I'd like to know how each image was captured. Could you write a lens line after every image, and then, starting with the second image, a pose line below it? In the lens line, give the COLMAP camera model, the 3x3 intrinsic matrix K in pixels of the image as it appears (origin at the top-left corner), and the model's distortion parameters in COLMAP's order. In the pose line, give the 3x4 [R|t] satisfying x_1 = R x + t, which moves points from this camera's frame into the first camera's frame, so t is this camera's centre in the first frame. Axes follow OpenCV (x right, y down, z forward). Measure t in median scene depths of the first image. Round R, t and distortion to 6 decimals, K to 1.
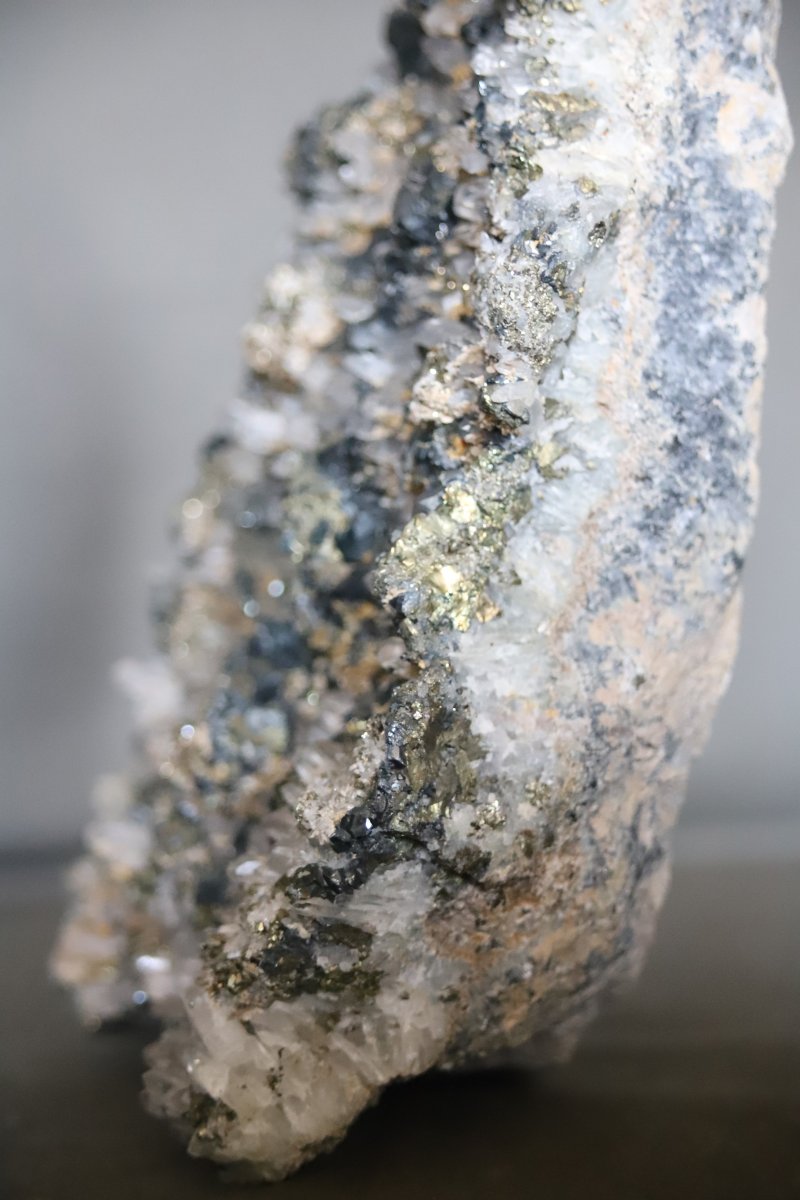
lens RADIAL K [[2535.8, 0, 400.9], [0, 2535.8, 601.8], [0, 0, 1]] dist [0.207937, 0.000000]
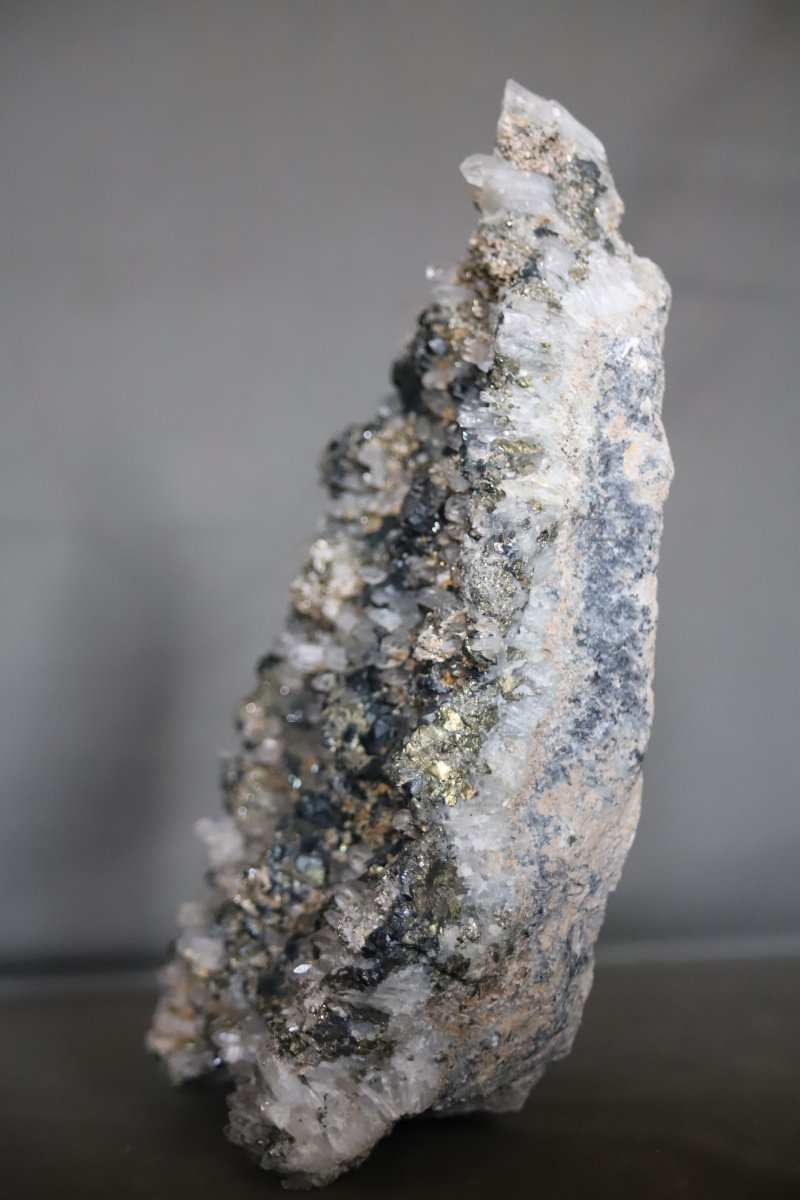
lens RADIAL K [[2191.1, 0, 398.5], [0, 2191.1, 596.1], [0, 0, 1]] dist [0.116656, 0.000000]
pose [[0.999896, 0.006003, 0.013151, -0.022679], [-0.005124, 0.997815, -0.065871, -0.024598], [-0.013517, 0.065797, 0.997741, -0.261177]]
